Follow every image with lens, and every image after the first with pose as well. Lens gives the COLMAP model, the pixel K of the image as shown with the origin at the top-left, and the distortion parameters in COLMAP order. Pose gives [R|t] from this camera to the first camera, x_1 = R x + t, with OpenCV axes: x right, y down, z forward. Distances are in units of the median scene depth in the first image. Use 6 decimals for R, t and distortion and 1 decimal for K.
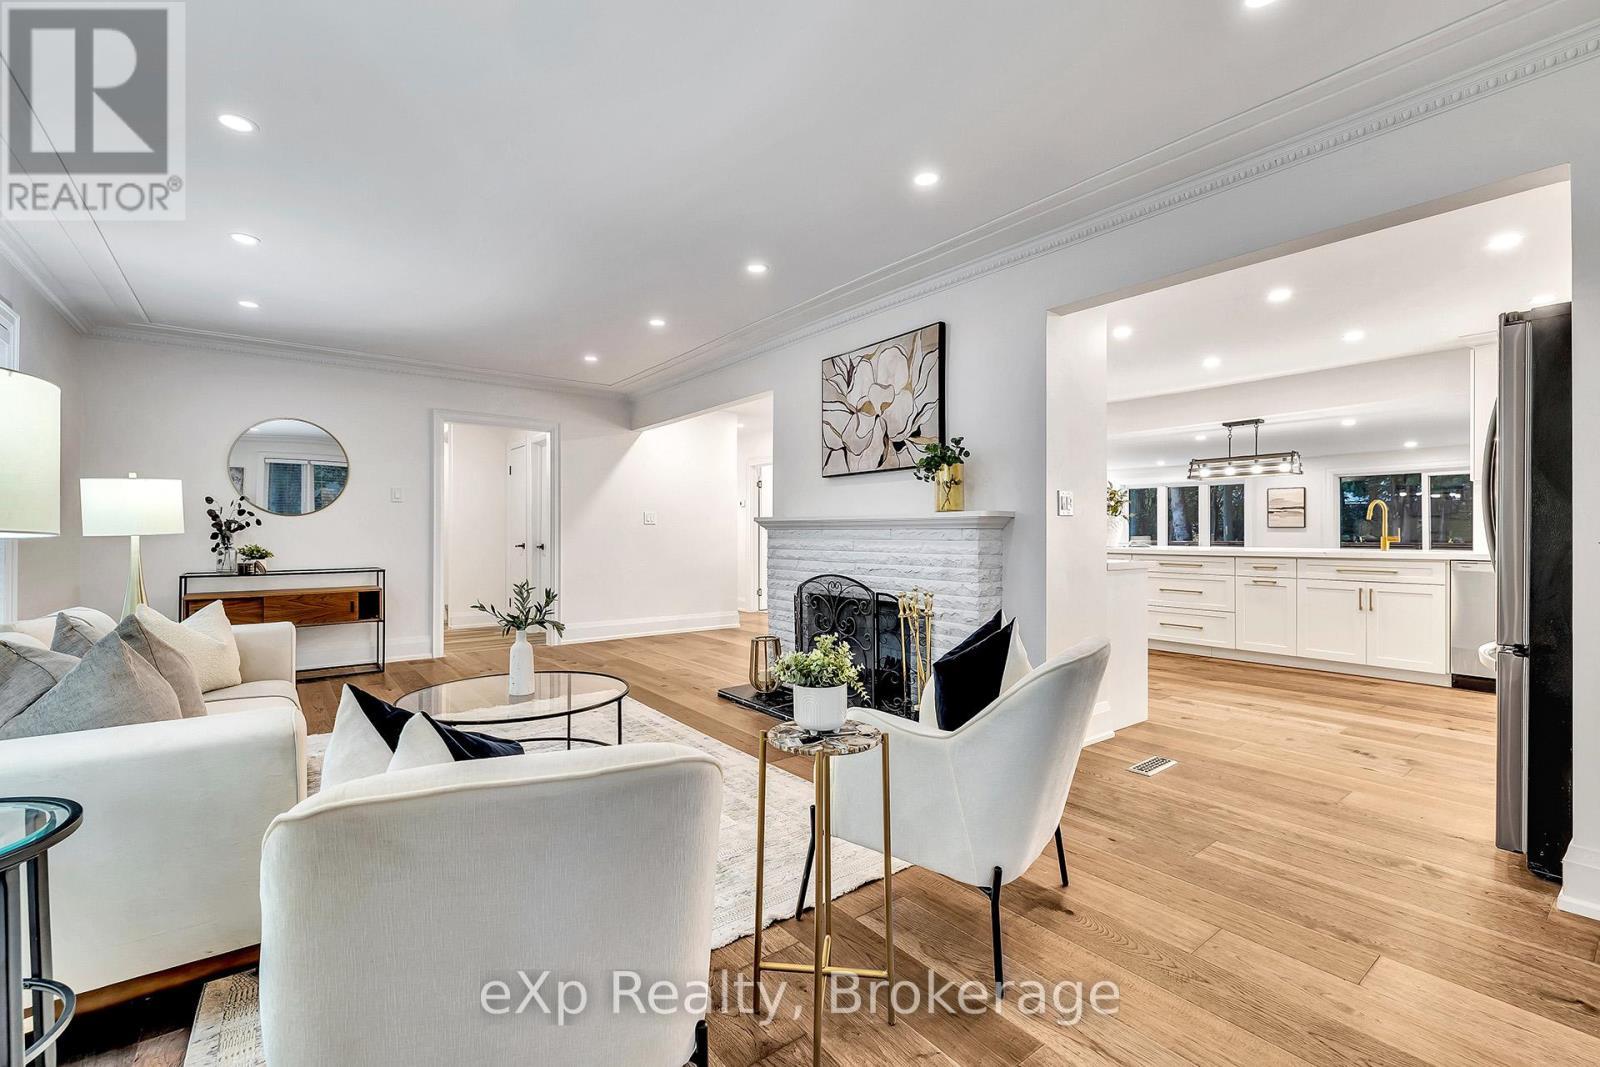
lens RADIAL K [[695.4, 0, 840.1], [0, 695.4, 534.1], [0, 0, 1]] dist [0.000385, -0.000246]
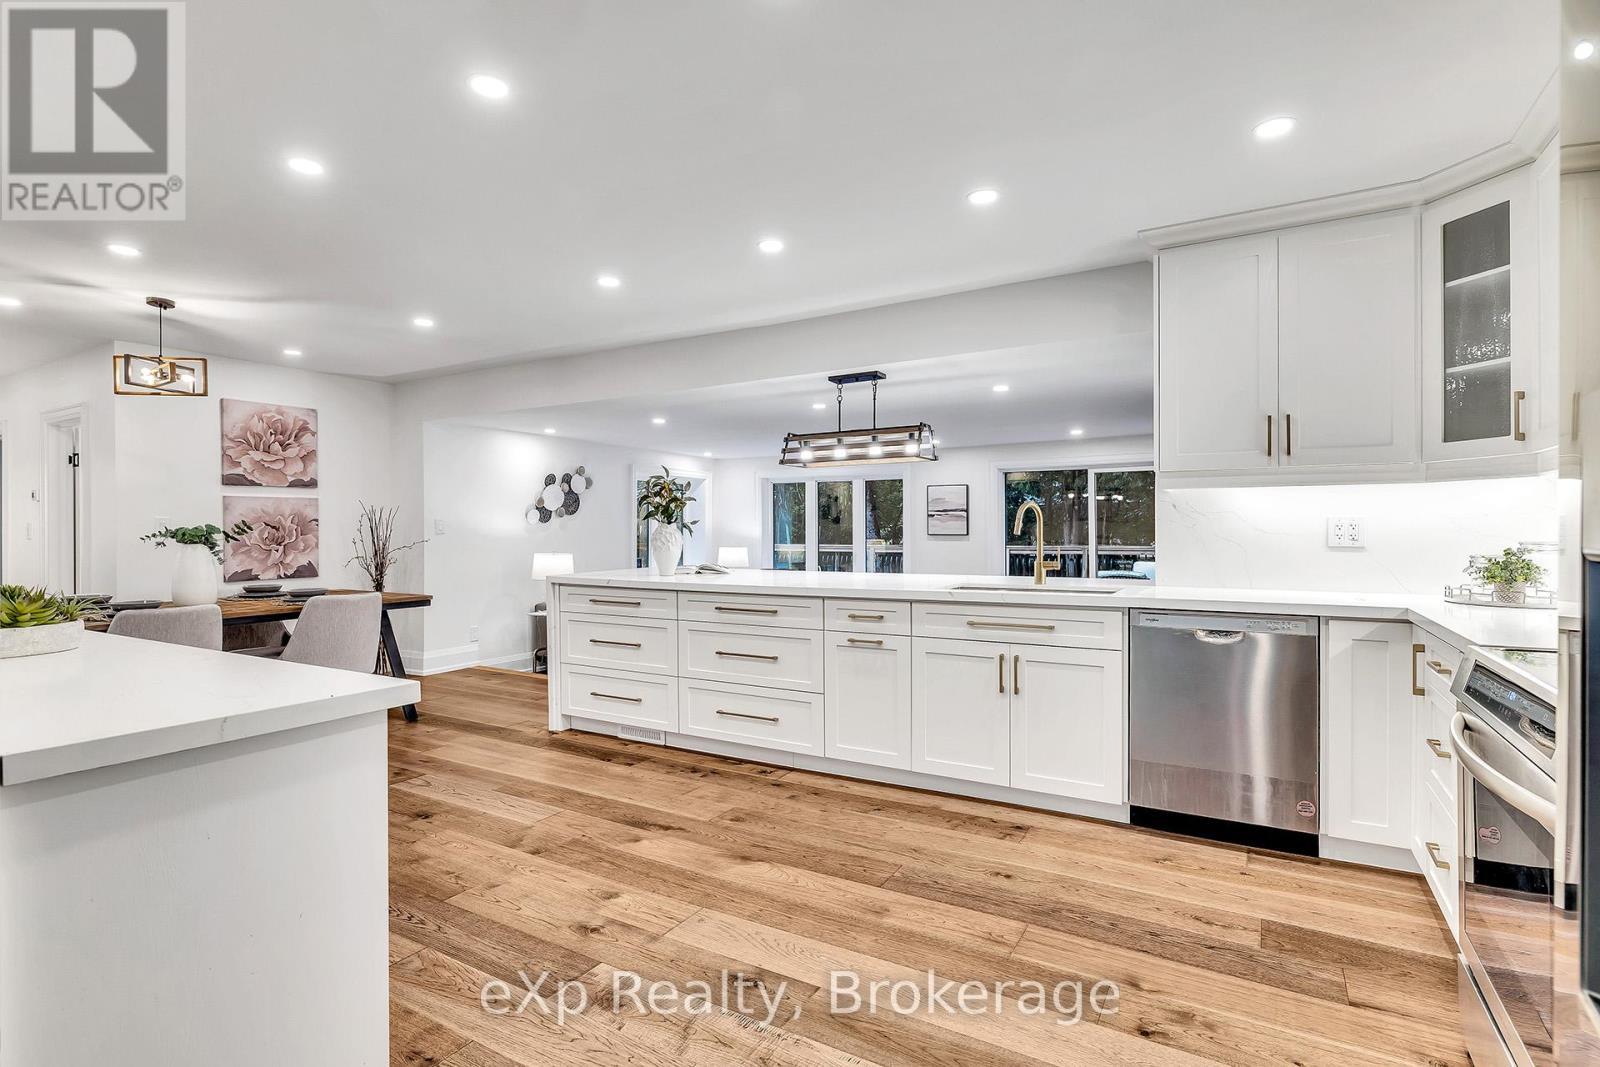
lens RADIAL K [[765.1, 0, 816.2], [0, 765.1, 529.2], [0, 0, 1]] dist [0.001690, 0.000099]
pose [[0.937896, -0.001452, 0.346914, 0.297355], [0.003497, 0.999980, -0.005270, -0.017930], [-0.346900, 0.006156, 0.937882, 0.353954]]
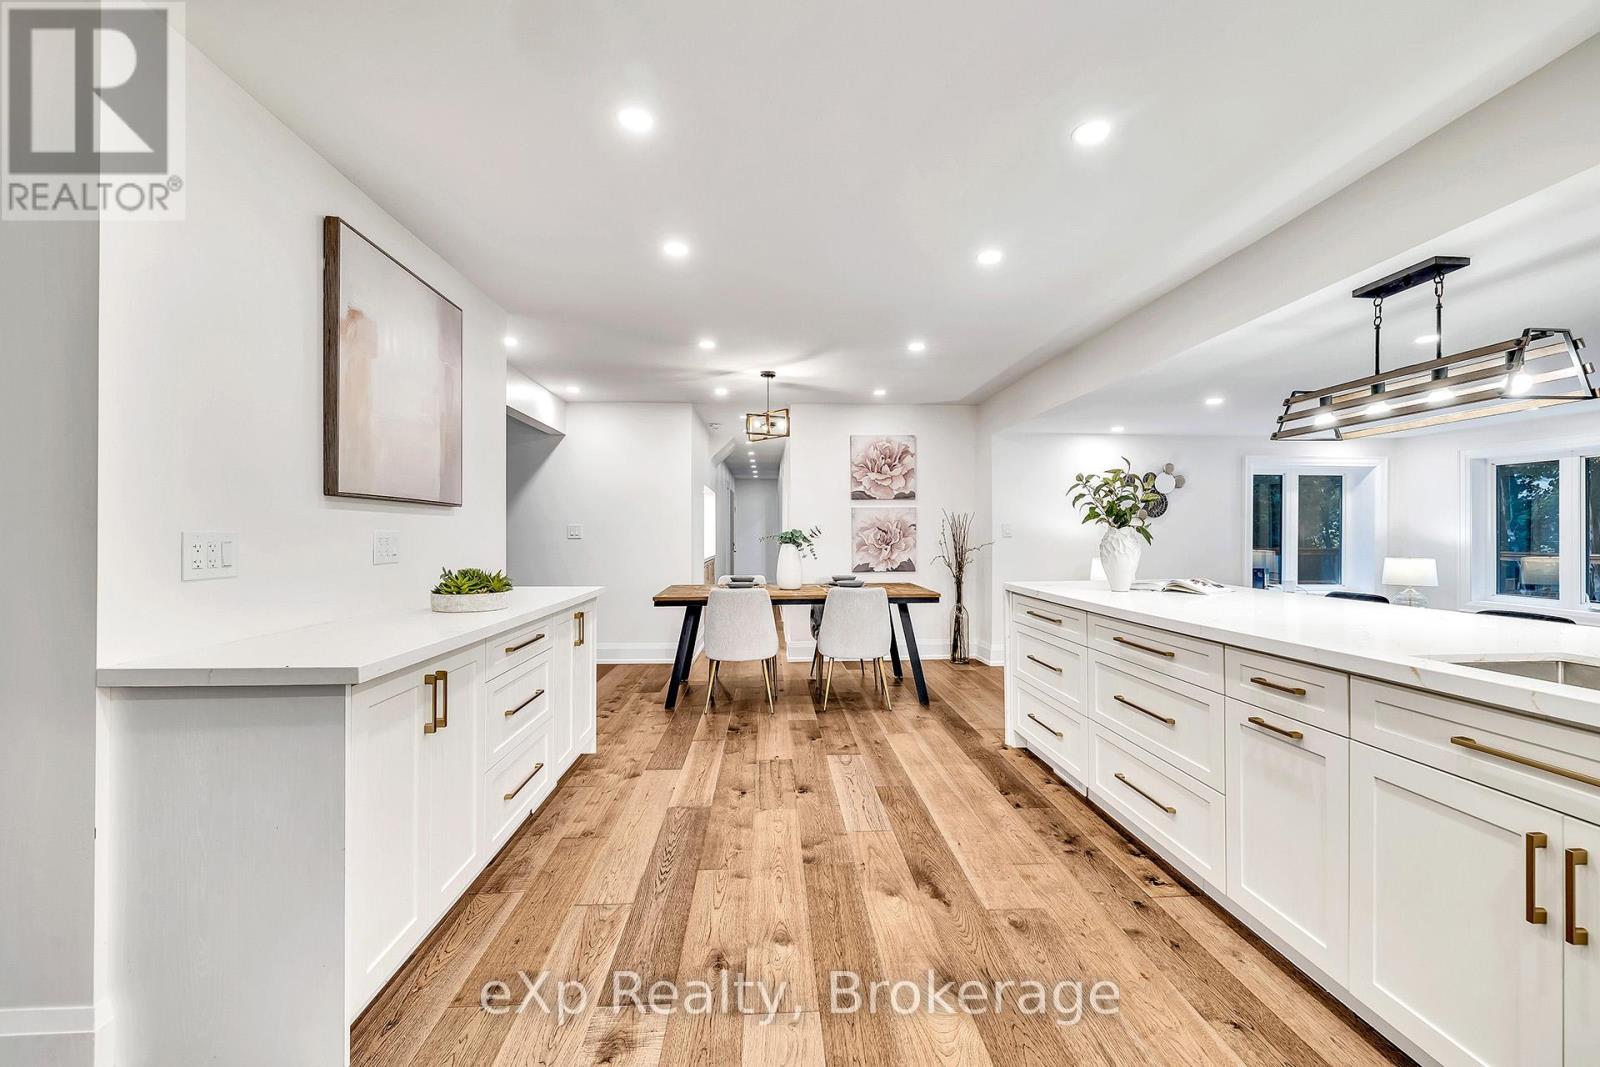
lens RADIAL K [[695.4, 0, 806.8], [0, 695.4, 529.2], [0, 0, 1]] dist [0.000385, -0.000246]
pose [[0.807770, -0.002156, -0.589494, 0.529088], [-0.003471, 0.999959, -0.008413, -0.020597], [0.589488, 0.008842, 0.807729, 0.500103]]
